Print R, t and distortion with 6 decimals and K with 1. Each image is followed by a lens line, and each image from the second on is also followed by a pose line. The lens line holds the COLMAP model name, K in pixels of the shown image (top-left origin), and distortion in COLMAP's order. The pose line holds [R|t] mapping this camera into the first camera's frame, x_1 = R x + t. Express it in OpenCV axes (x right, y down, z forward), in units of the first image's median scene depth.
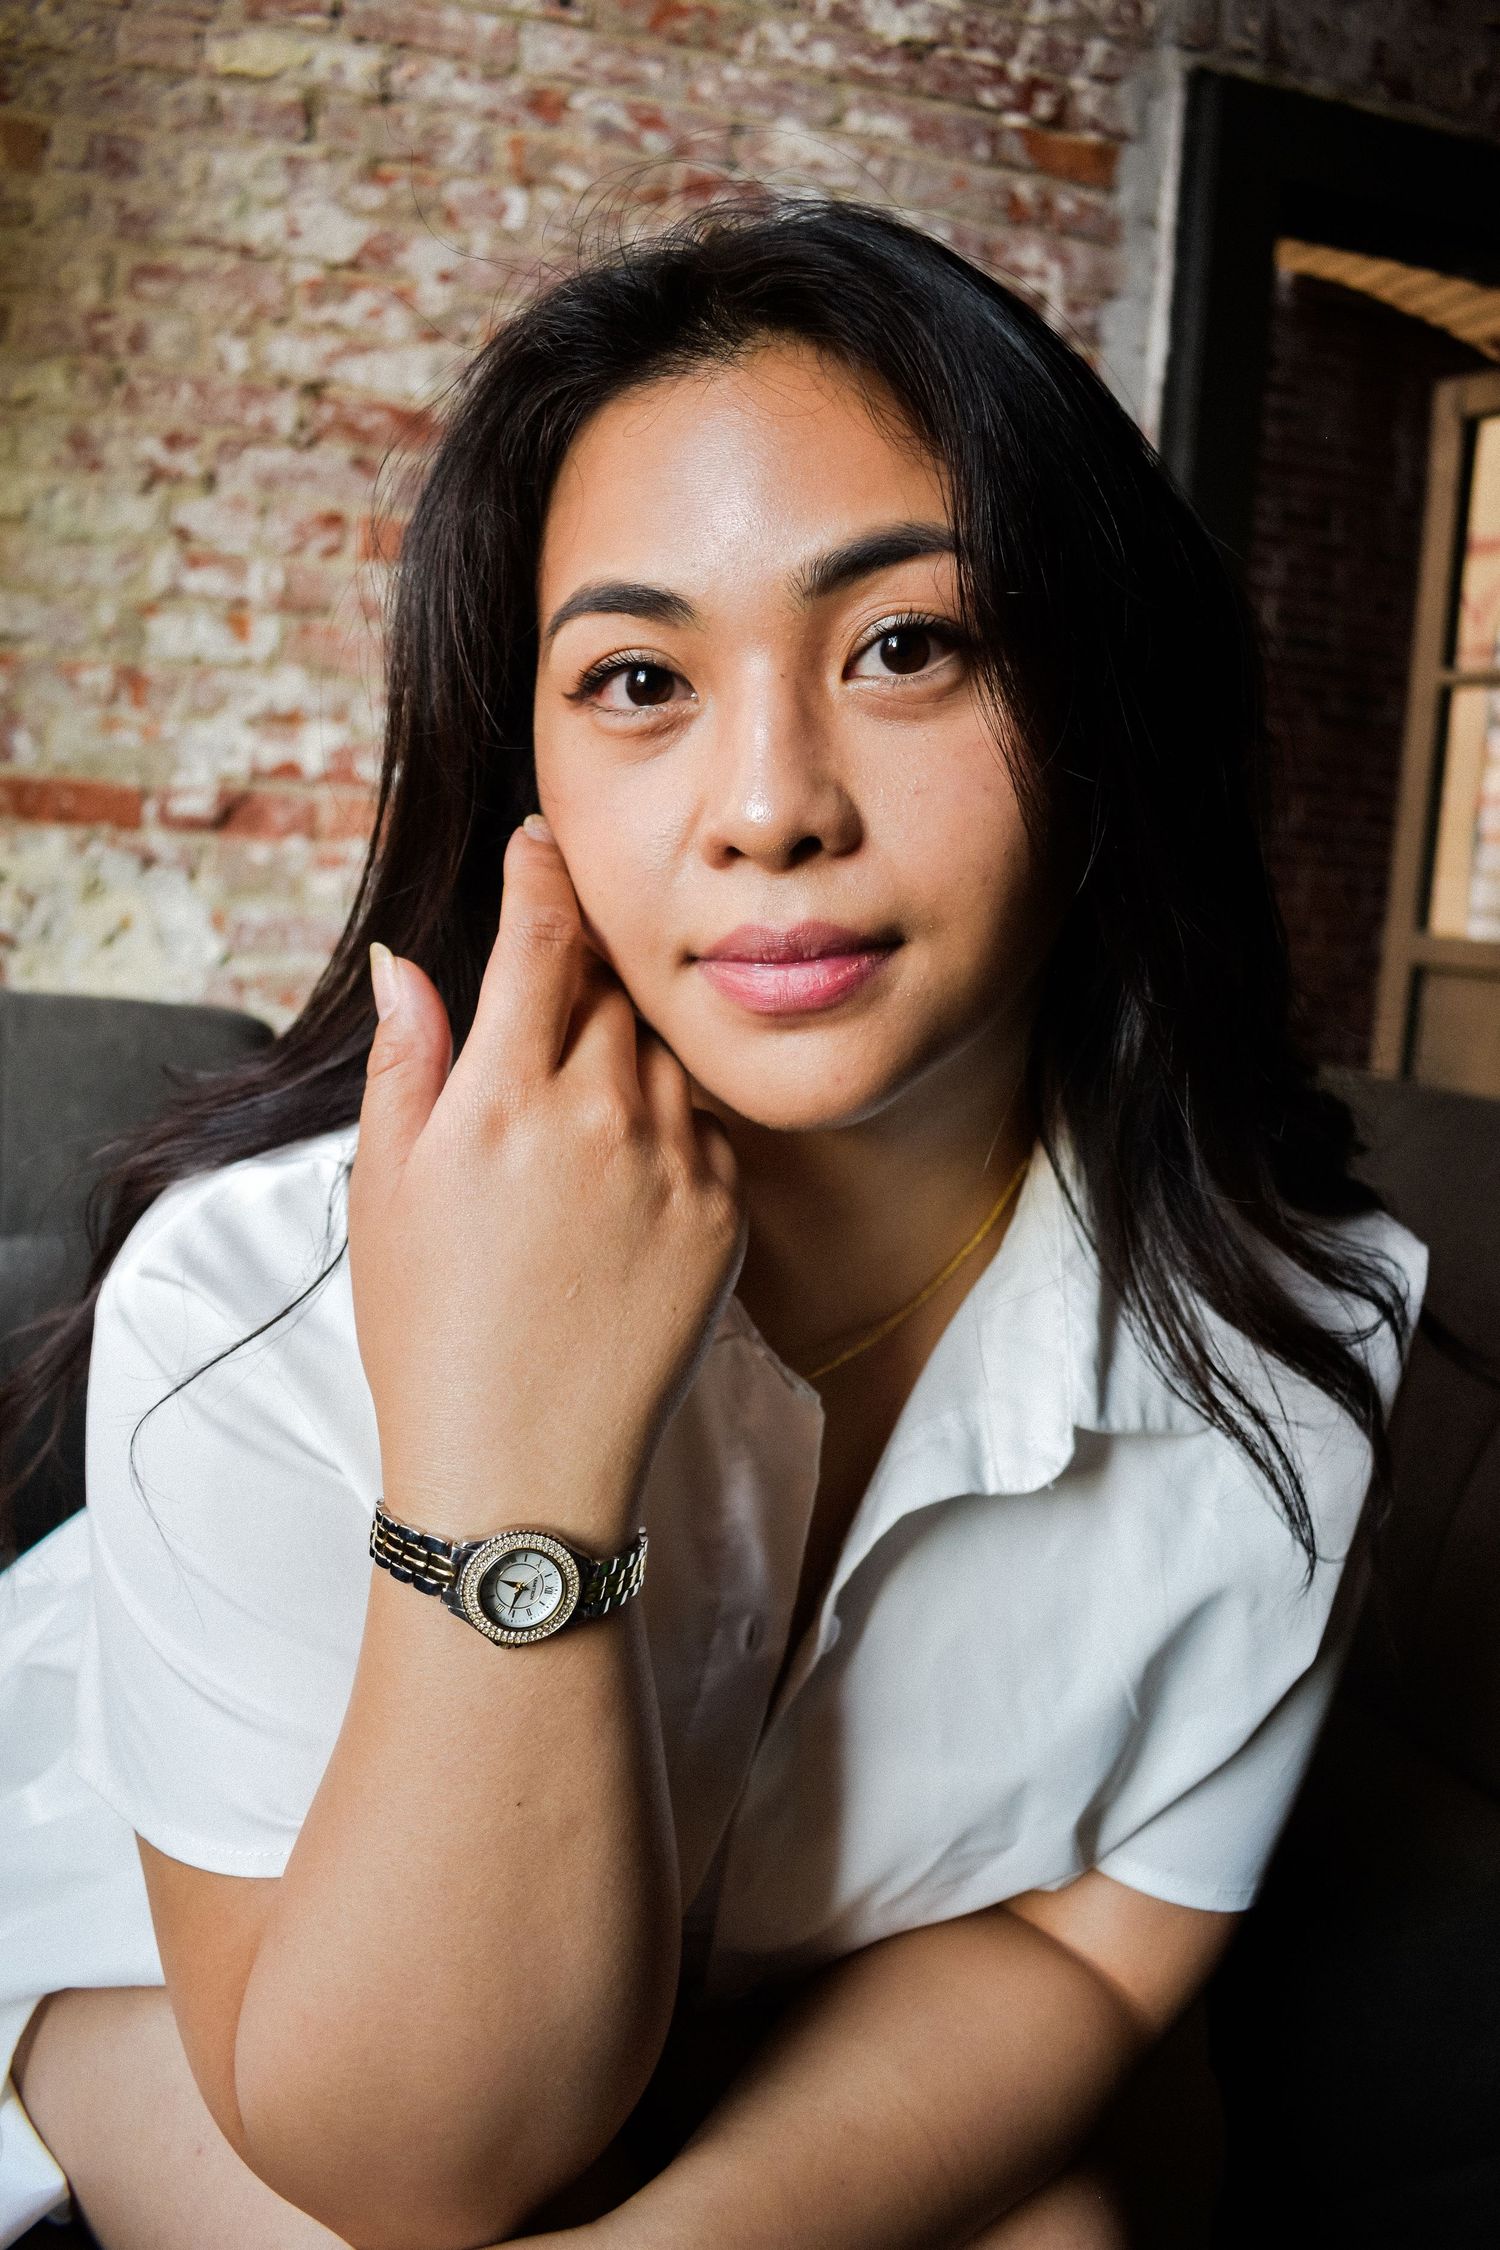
lens RADIAL K [[1785.5, 0, 752.0], [0, 1785.5, 1130.8], [0, 0, 1]] dist [-0.101943, 0.020357]
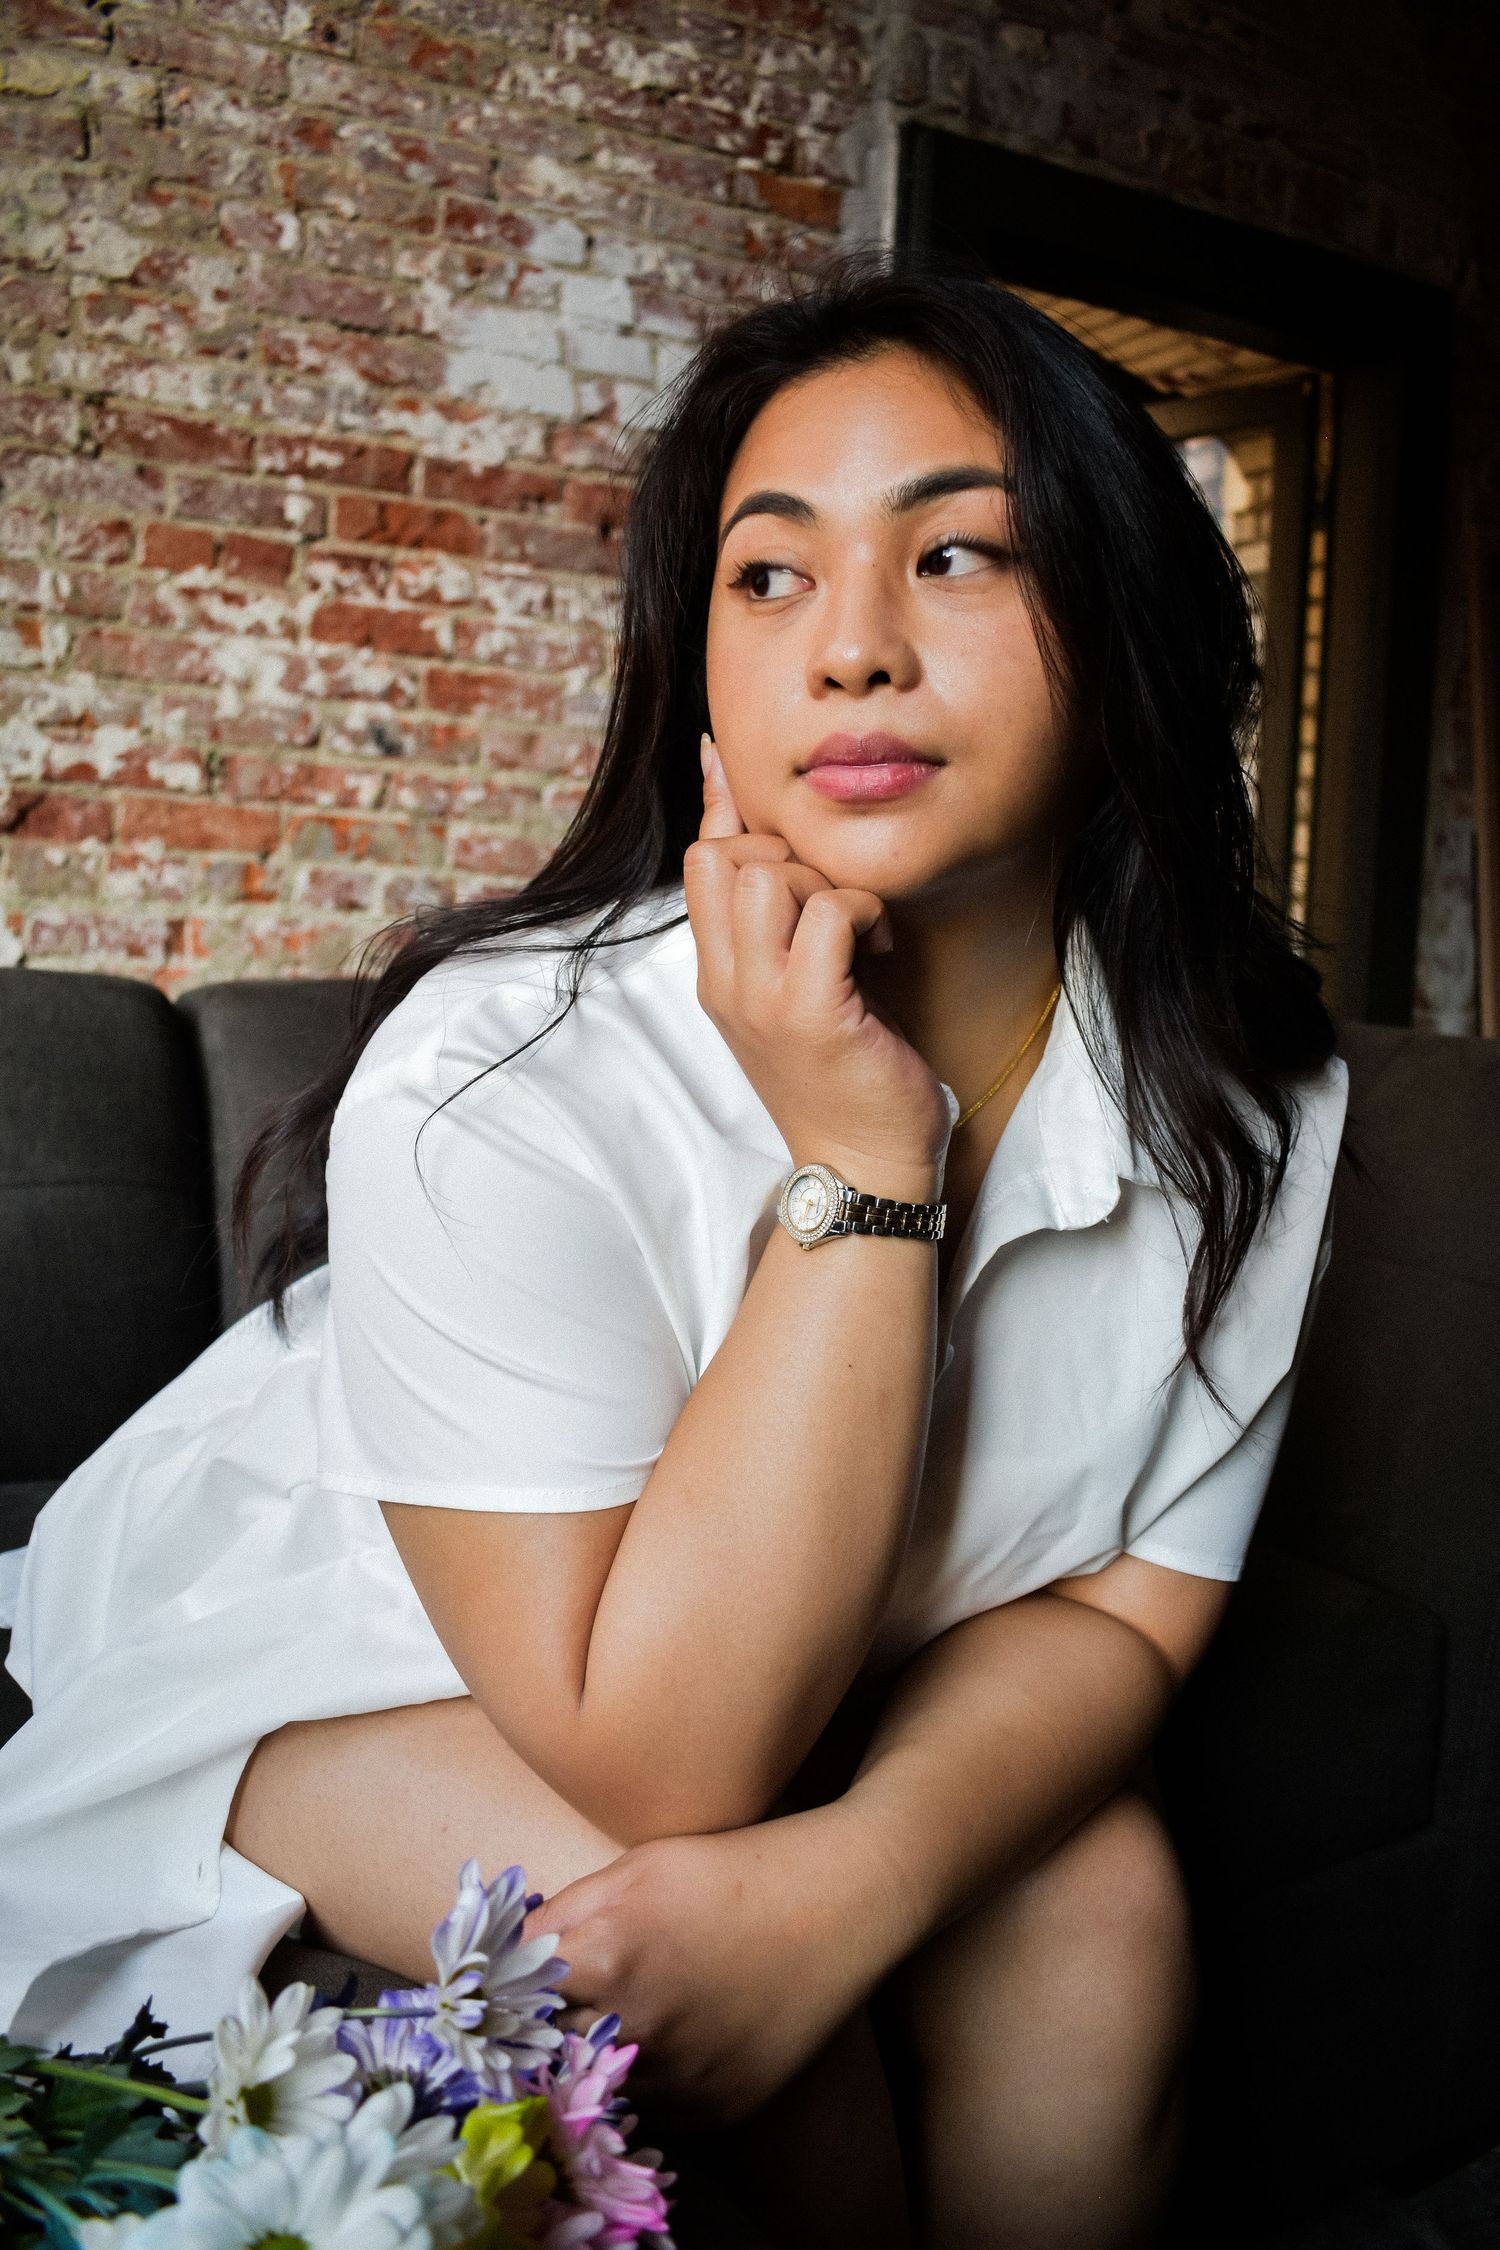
lens RADIAL K [[1785.5, 0, 743.0], [0, 1785.5, 1128.2], [0, 0, 1]] dist [-0.101943, 0.020357]
pose [[0.982717, -0.047133, 0.179014, -0.079209], [0.050359, 0.998640, -0.013515, 0.033621], [-0.178133, 0.022296, 0.983754, -0.057162]]
